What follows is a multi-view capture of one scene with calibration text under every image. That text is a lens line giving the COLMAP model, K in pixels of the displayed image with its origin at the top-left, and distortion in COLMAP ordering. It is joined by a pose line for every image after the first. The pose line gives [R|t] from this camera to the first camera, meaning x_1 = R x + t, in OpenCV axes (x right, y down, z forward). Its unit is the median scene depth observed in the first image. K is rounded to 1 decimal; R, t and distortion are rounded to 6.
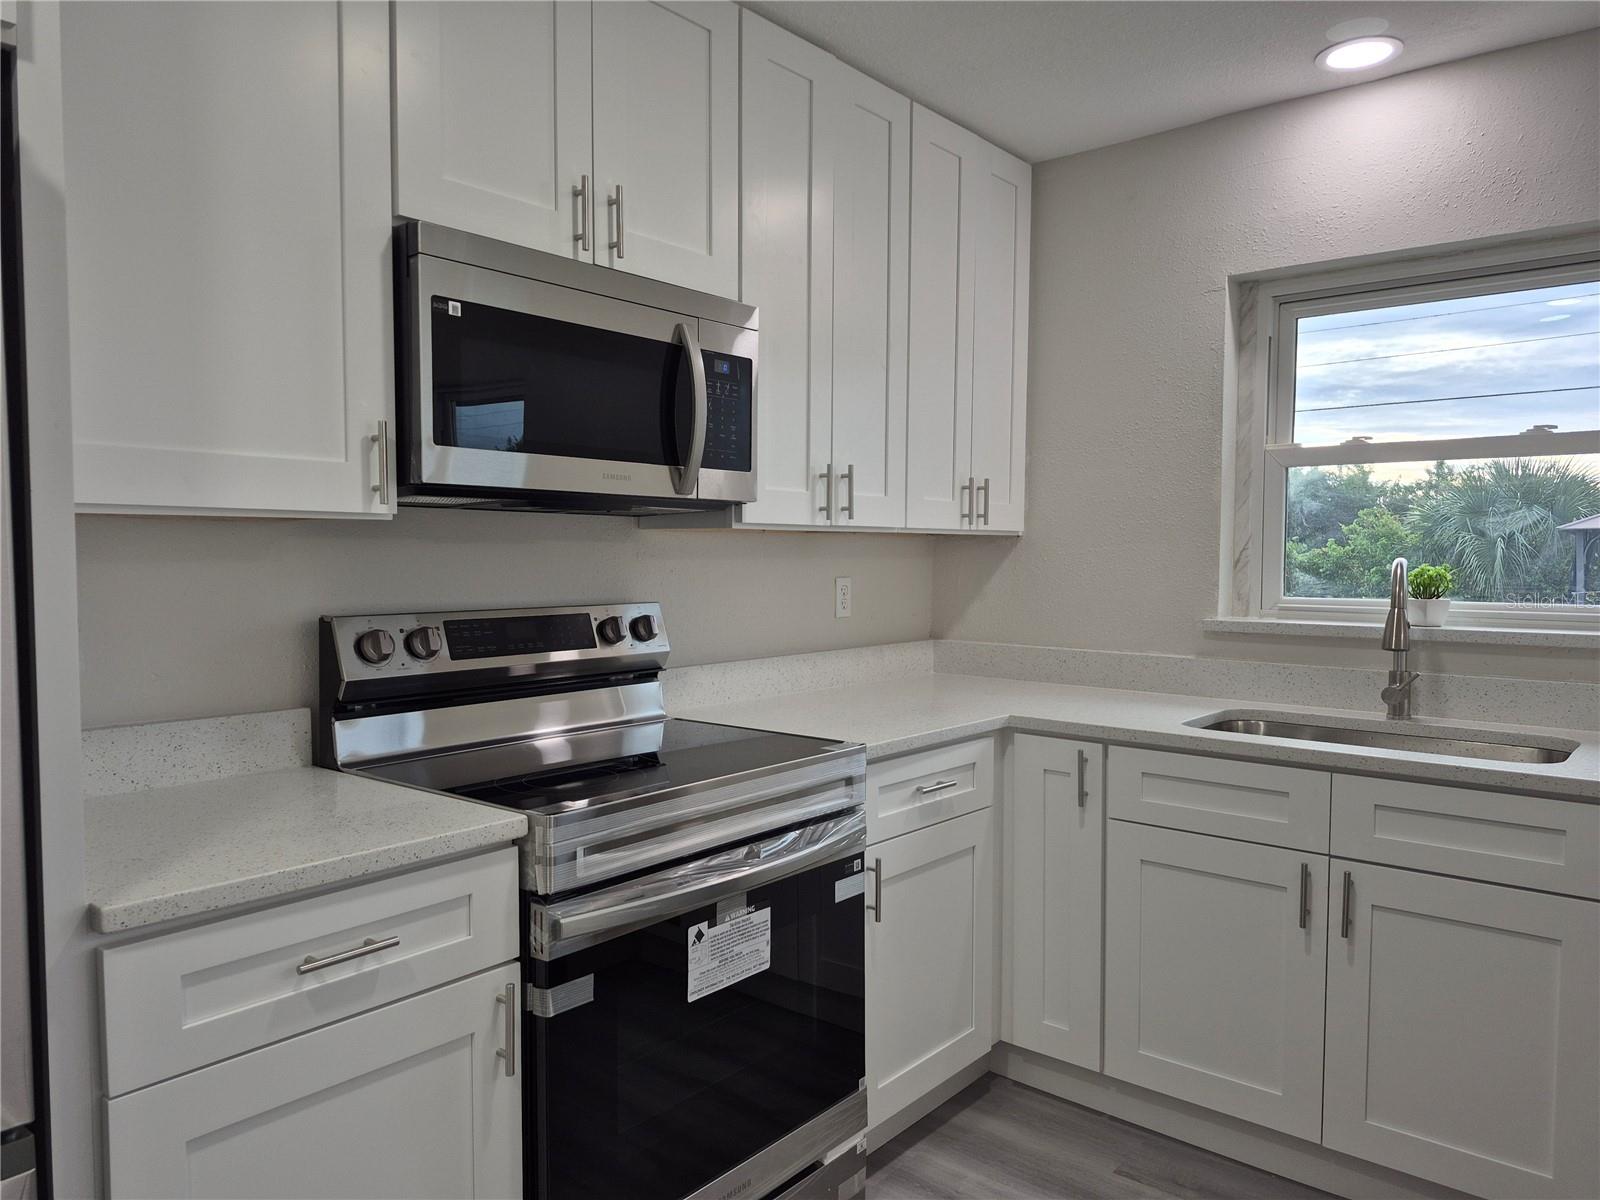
lens RADIAL K [[1101.8, 0, 809.2], [0, 1101.8, 611.3], [0, 0, 1]] dist [0.093549, -0.112306]
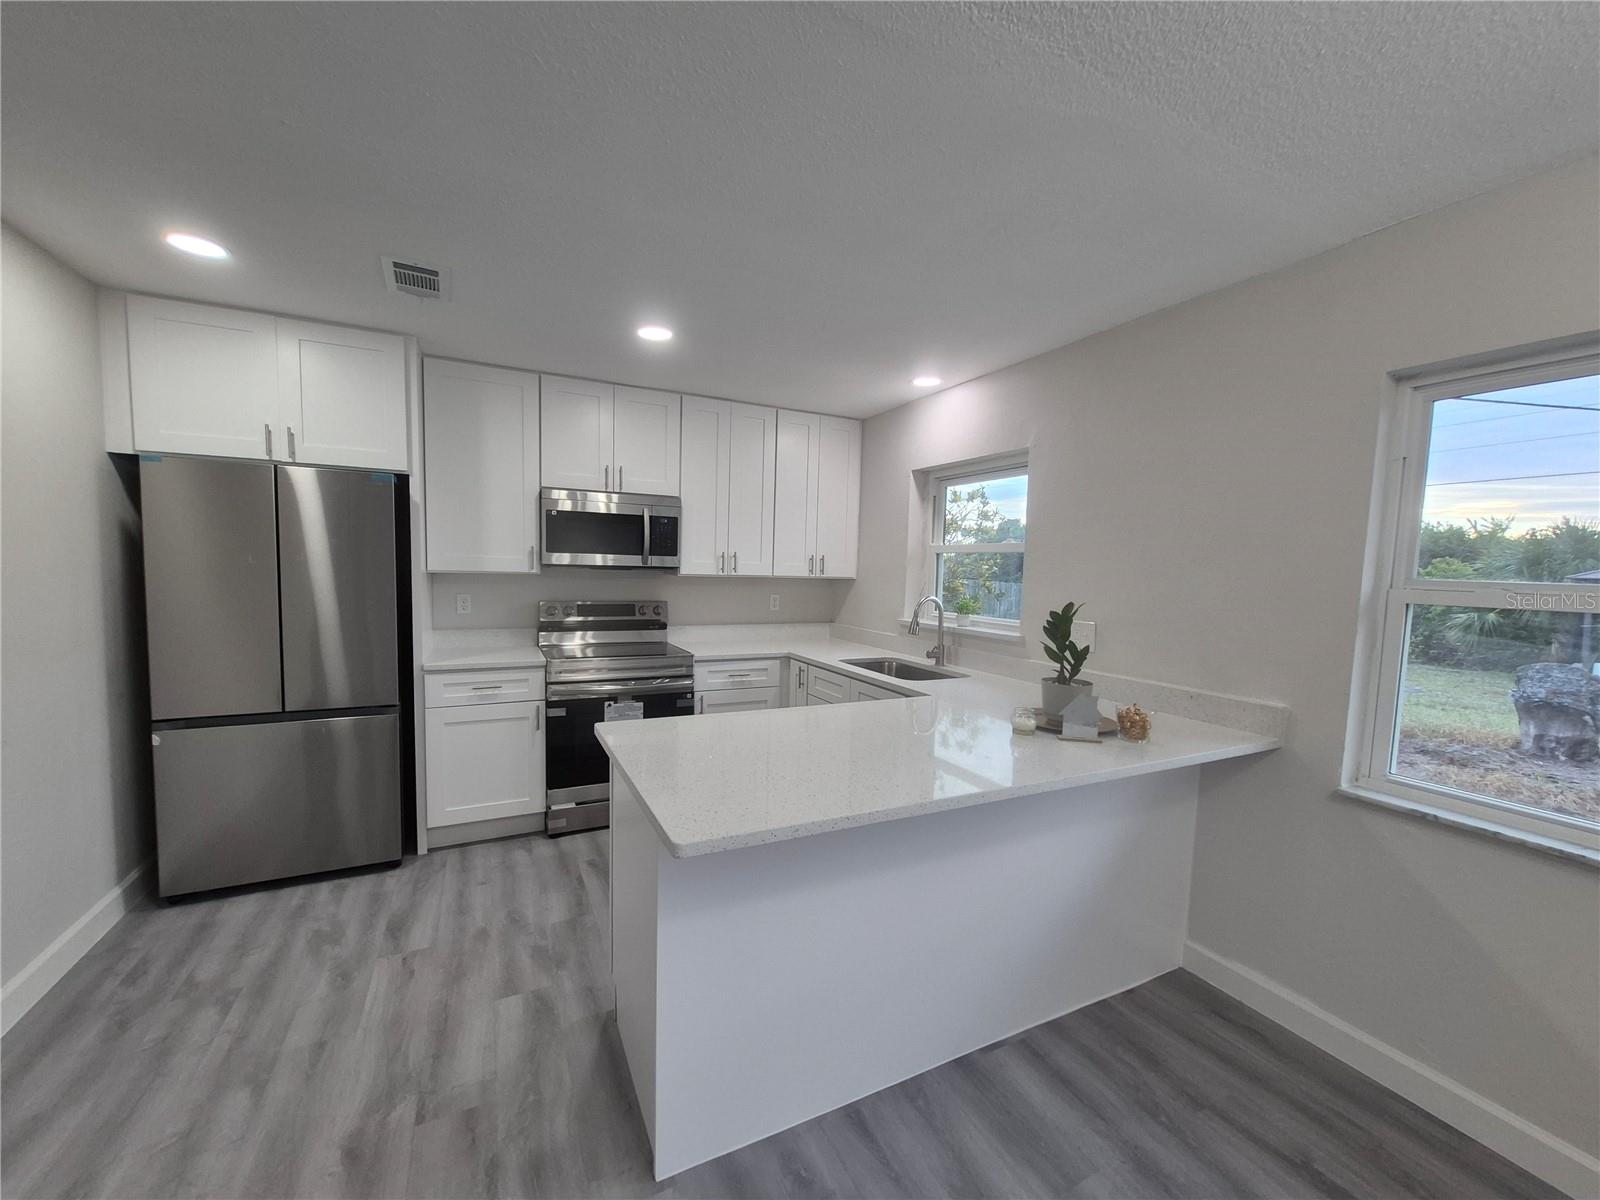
lens RADIAL K [[623.2, 0, 796.9], [0, 623.2, 616.8], [0, 0, 1]] dist [-0.001163, -0.000143]
pose [[0.914755, 0.053124, -0.400501, 0.896450], [-0.045488, 0.998557, 0.028556, -0.032039], [0.401440, -0.007904, 0.915851, -0.350432]]
